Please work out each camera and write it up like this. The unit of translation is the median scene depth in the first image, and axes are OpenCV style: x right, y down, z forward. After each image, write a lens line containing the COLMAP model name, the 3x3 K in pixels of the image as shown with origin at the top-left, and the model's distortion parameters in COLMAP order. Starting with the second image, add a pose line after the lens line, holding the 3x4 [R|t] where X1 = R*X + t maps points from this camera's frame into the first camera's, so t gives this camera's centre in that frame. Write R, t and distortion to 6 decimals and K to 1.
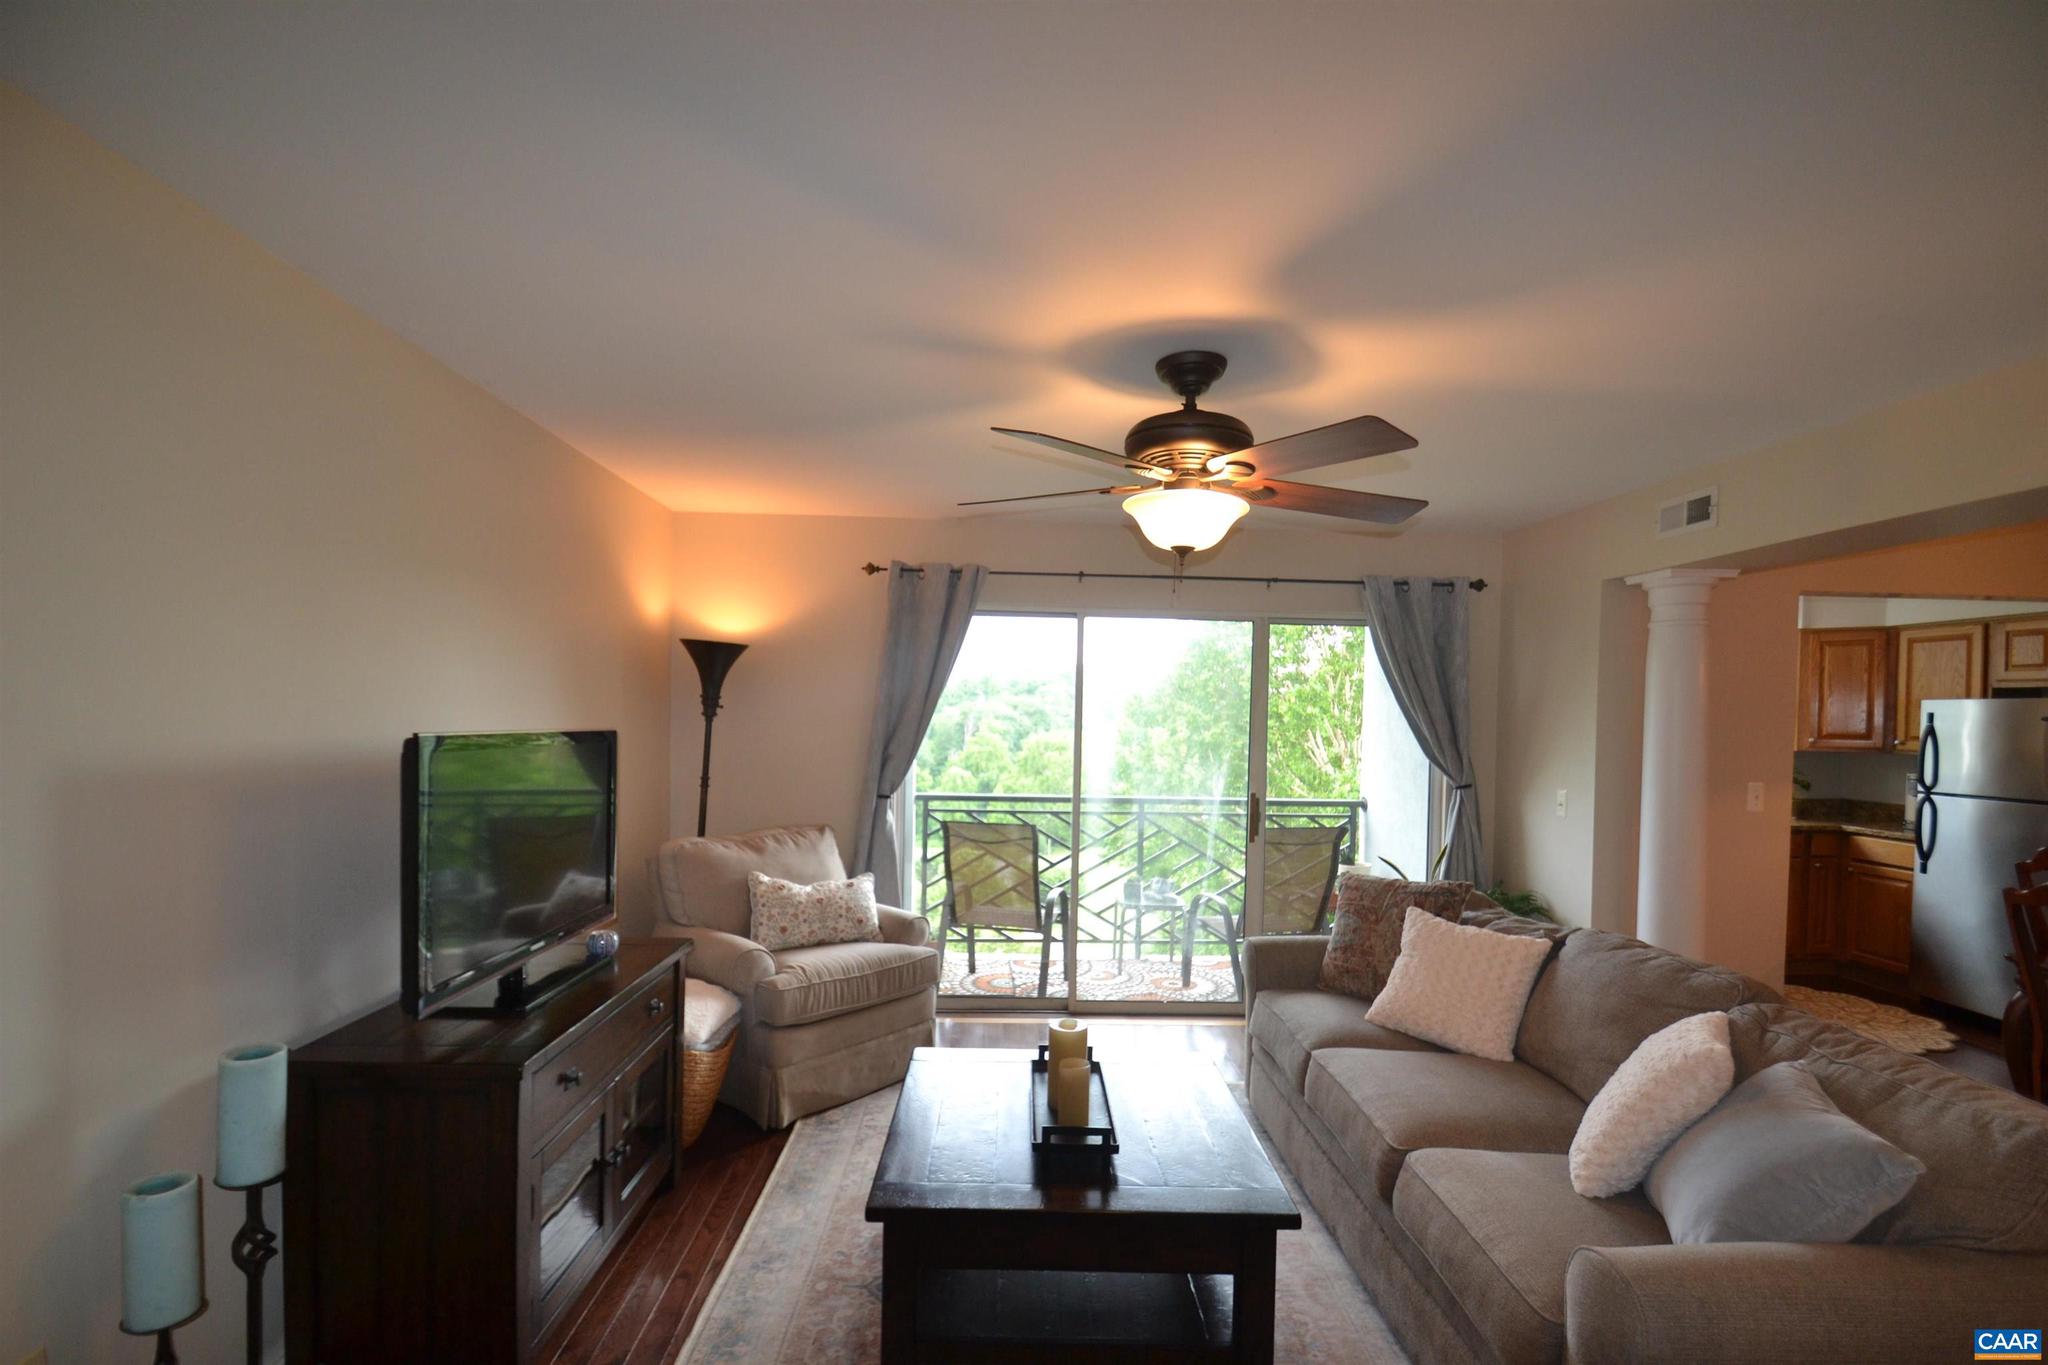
lens RADIAL K [[916.6, 0, 1006.3], [0, 916.6, 733.5], [0, 0, 1]] dist [0.003775, -0.010652]
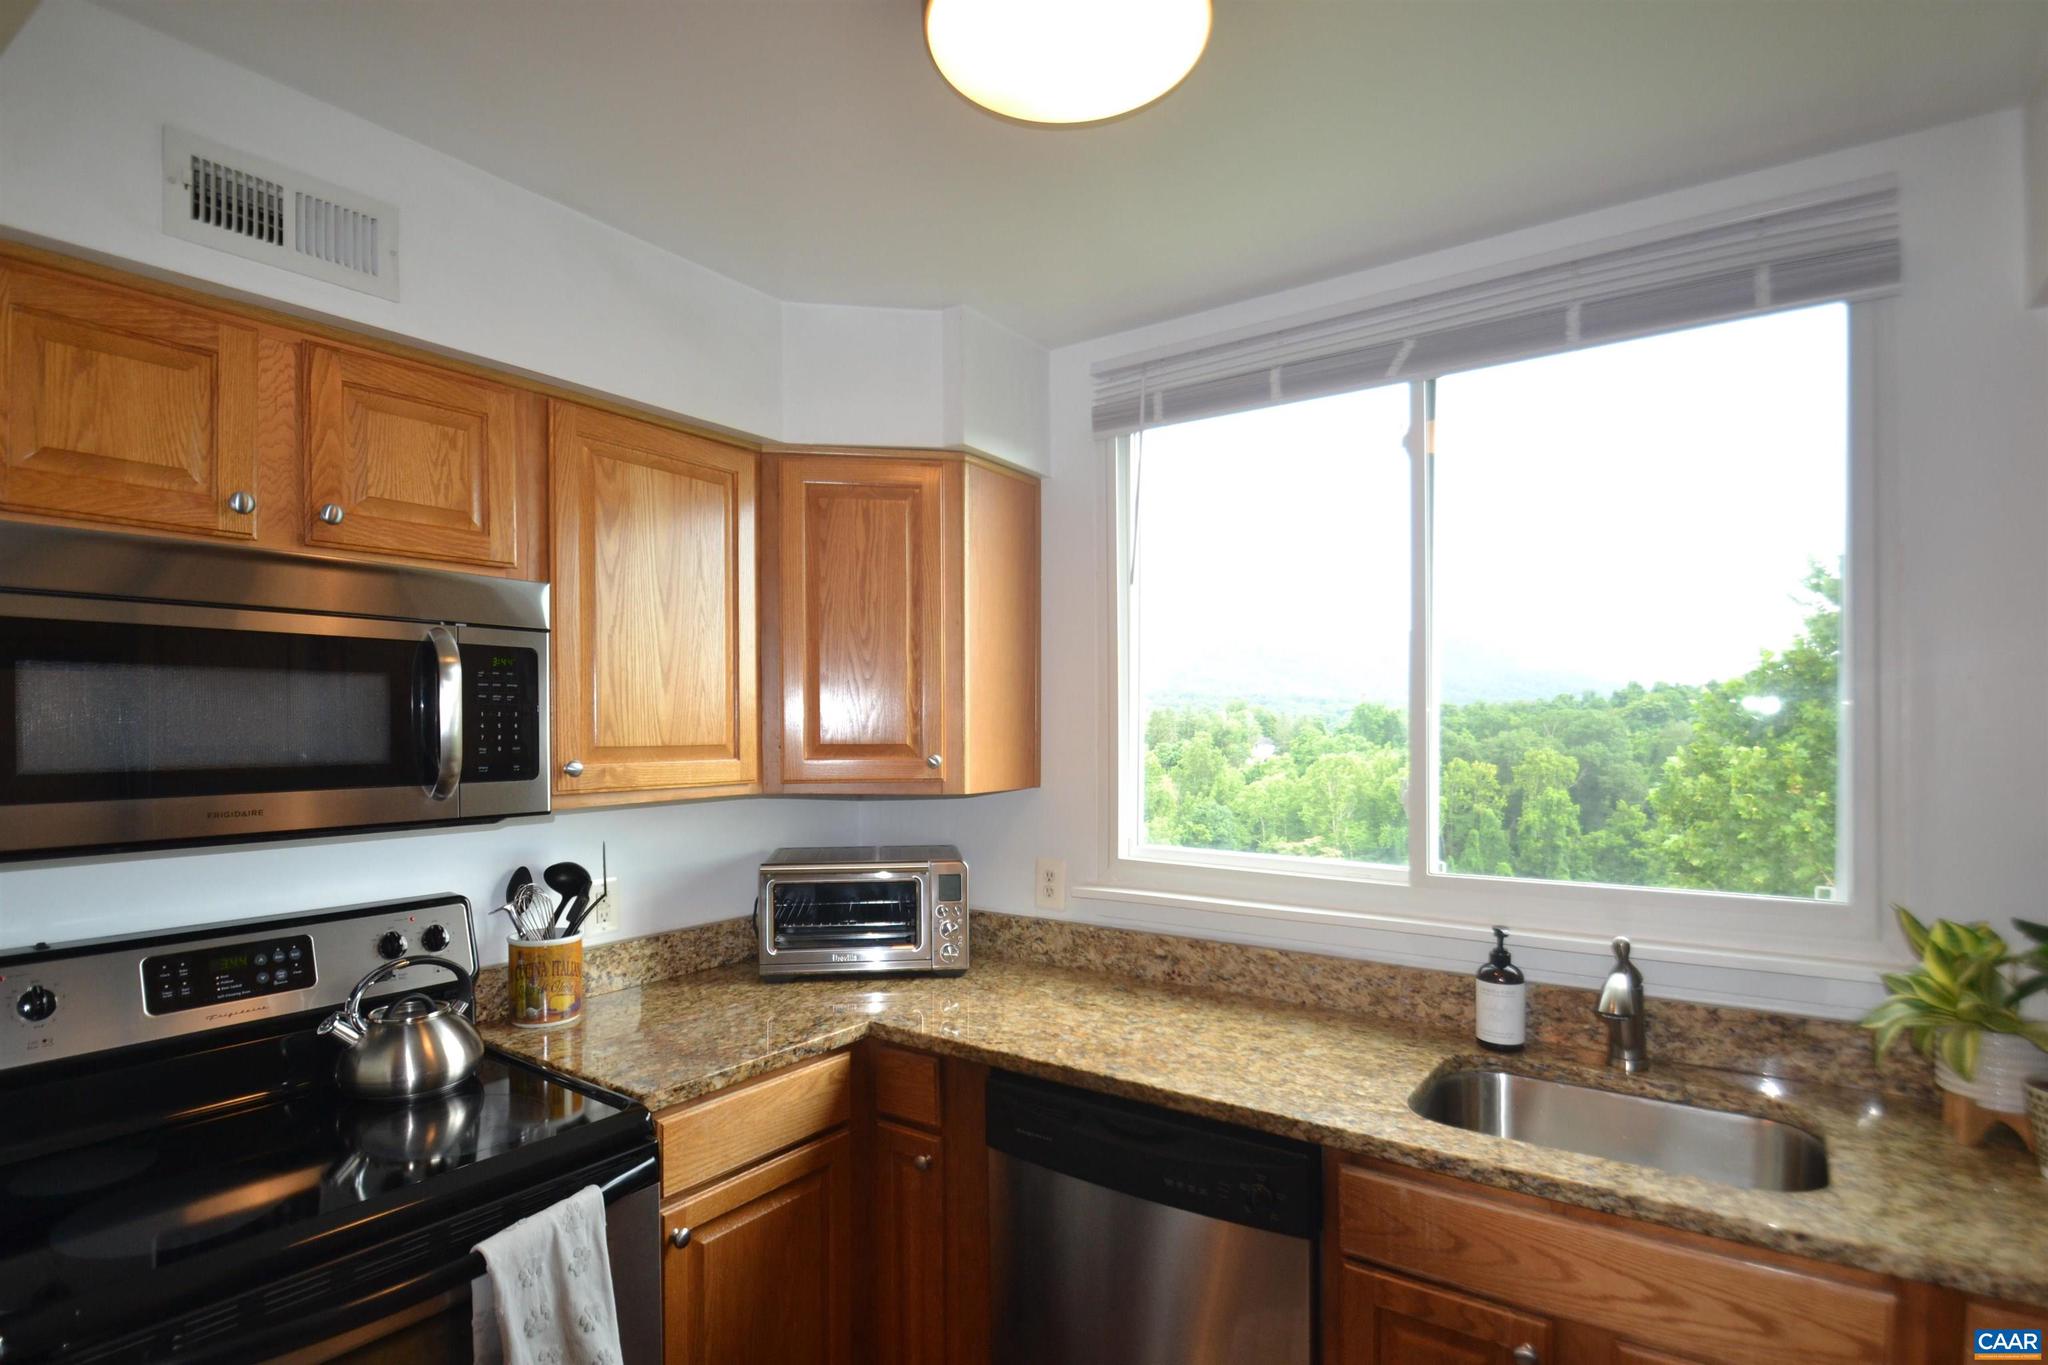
lens RADIAL K [[1021.2, 0, 1005.1], [0, 1021.2, 735.5], [0, 0, 1]] dist [0.000277, -0.014284]
pose [[0.790038, -0.016154, -0.612845, 1.051505], [0.002958, 0.999742, -0.022538, -0.000580], [0.613051, 0.015993, 0.789881, 0.891206]]
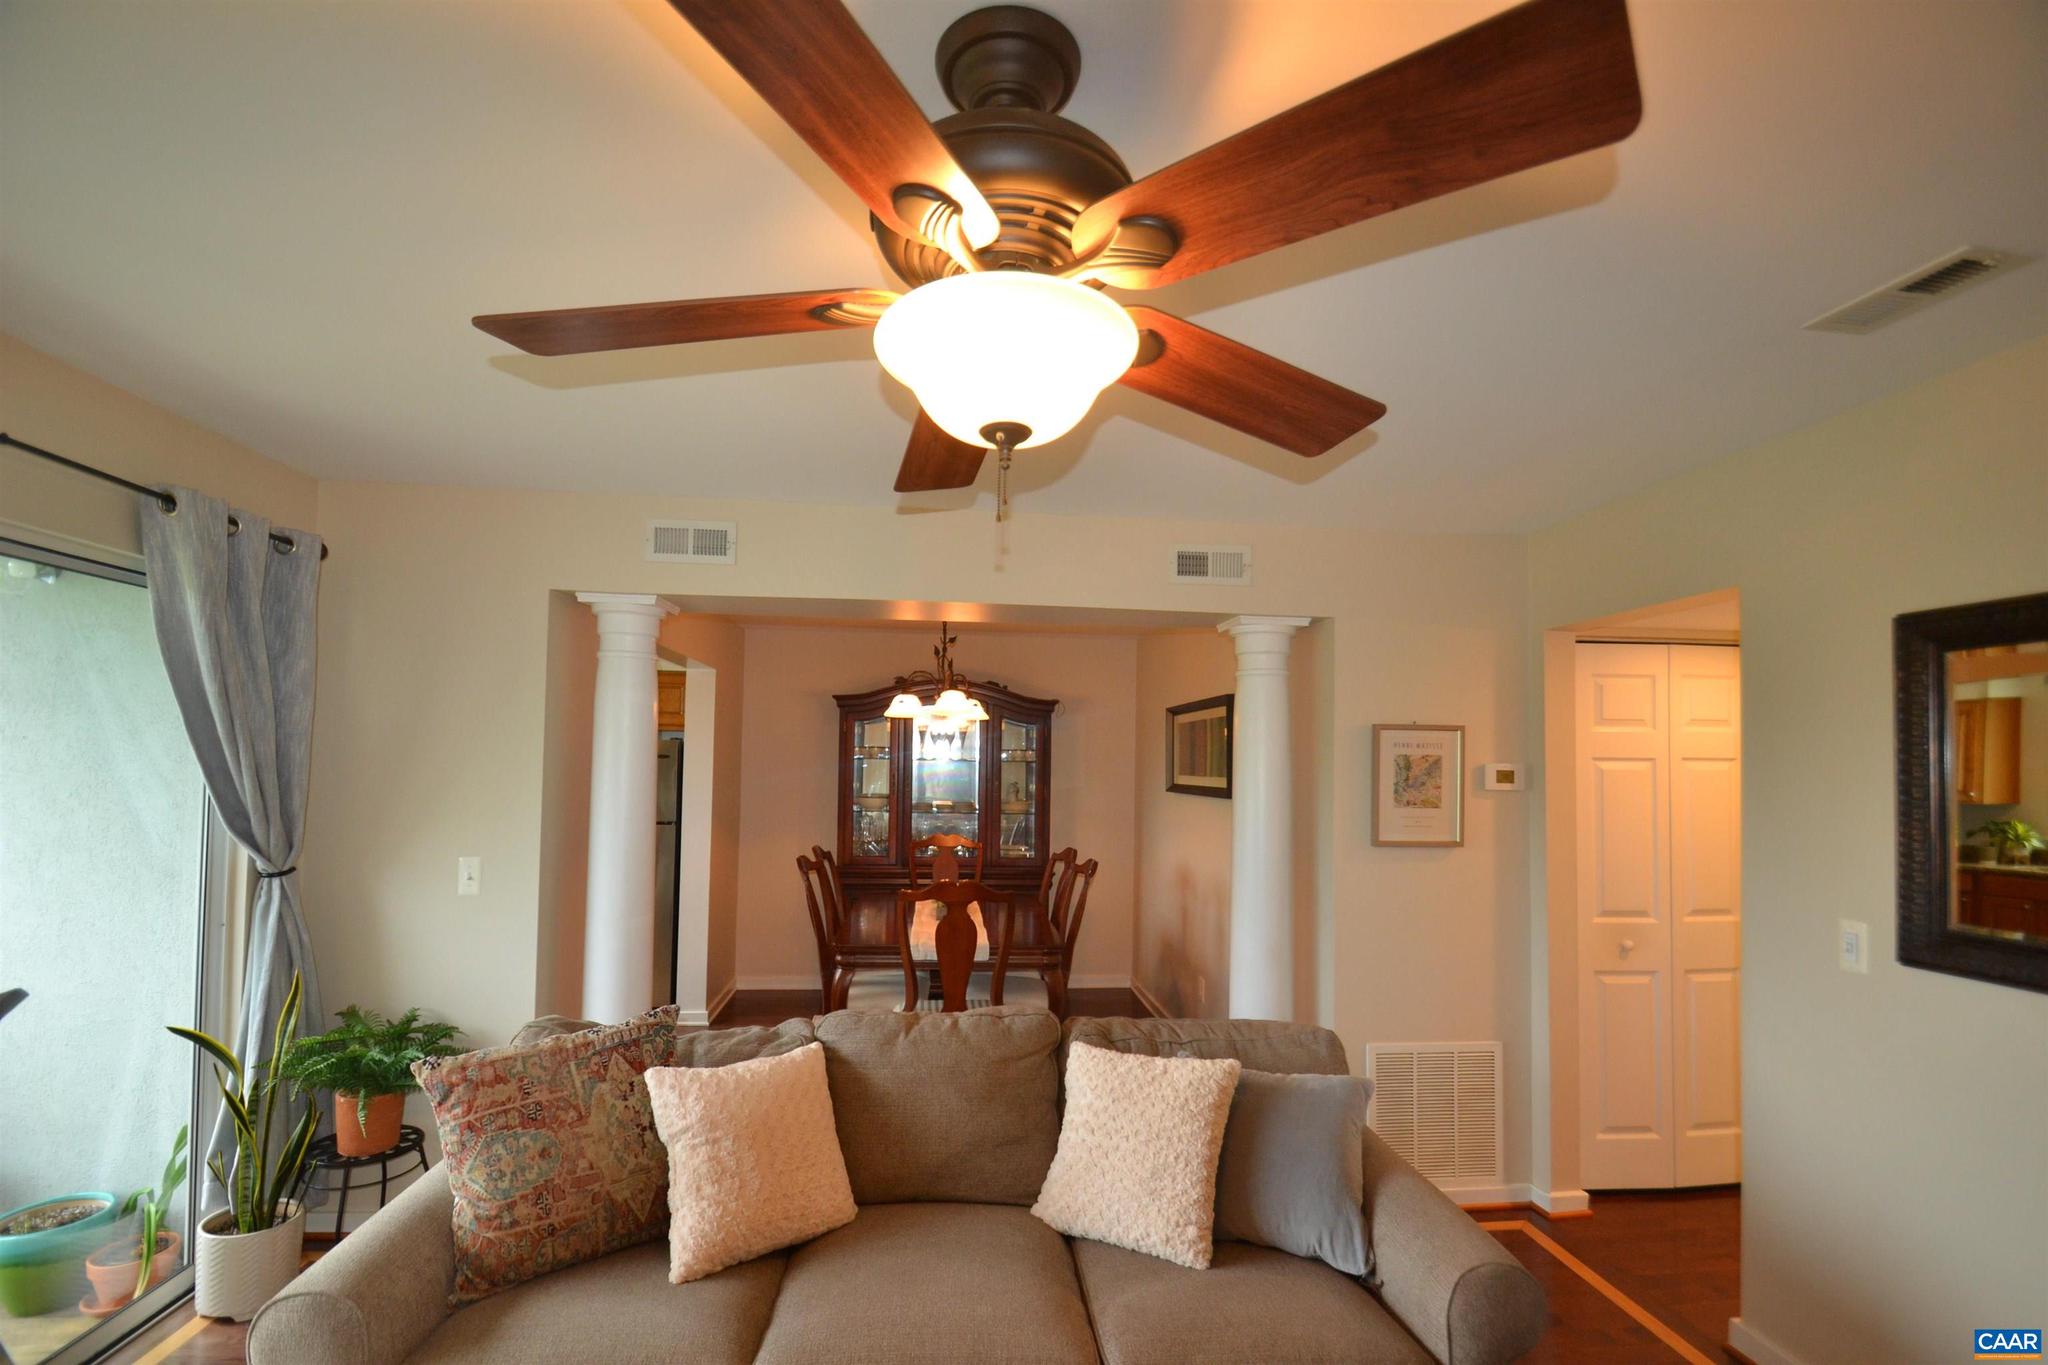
lens RADIAL K [[916.6, 0, 1022.4], [0, 916.6, 732.4], [0, 0, 1]] dist [0.003775, -0.010652]
pose [[-0.069738, 0.022276, 0.997317, -0.151206], [0.006199, 0.999741, -0.021897, -0.019935], [-0.997546, 0.004655, -0.069858, 0.564432]]
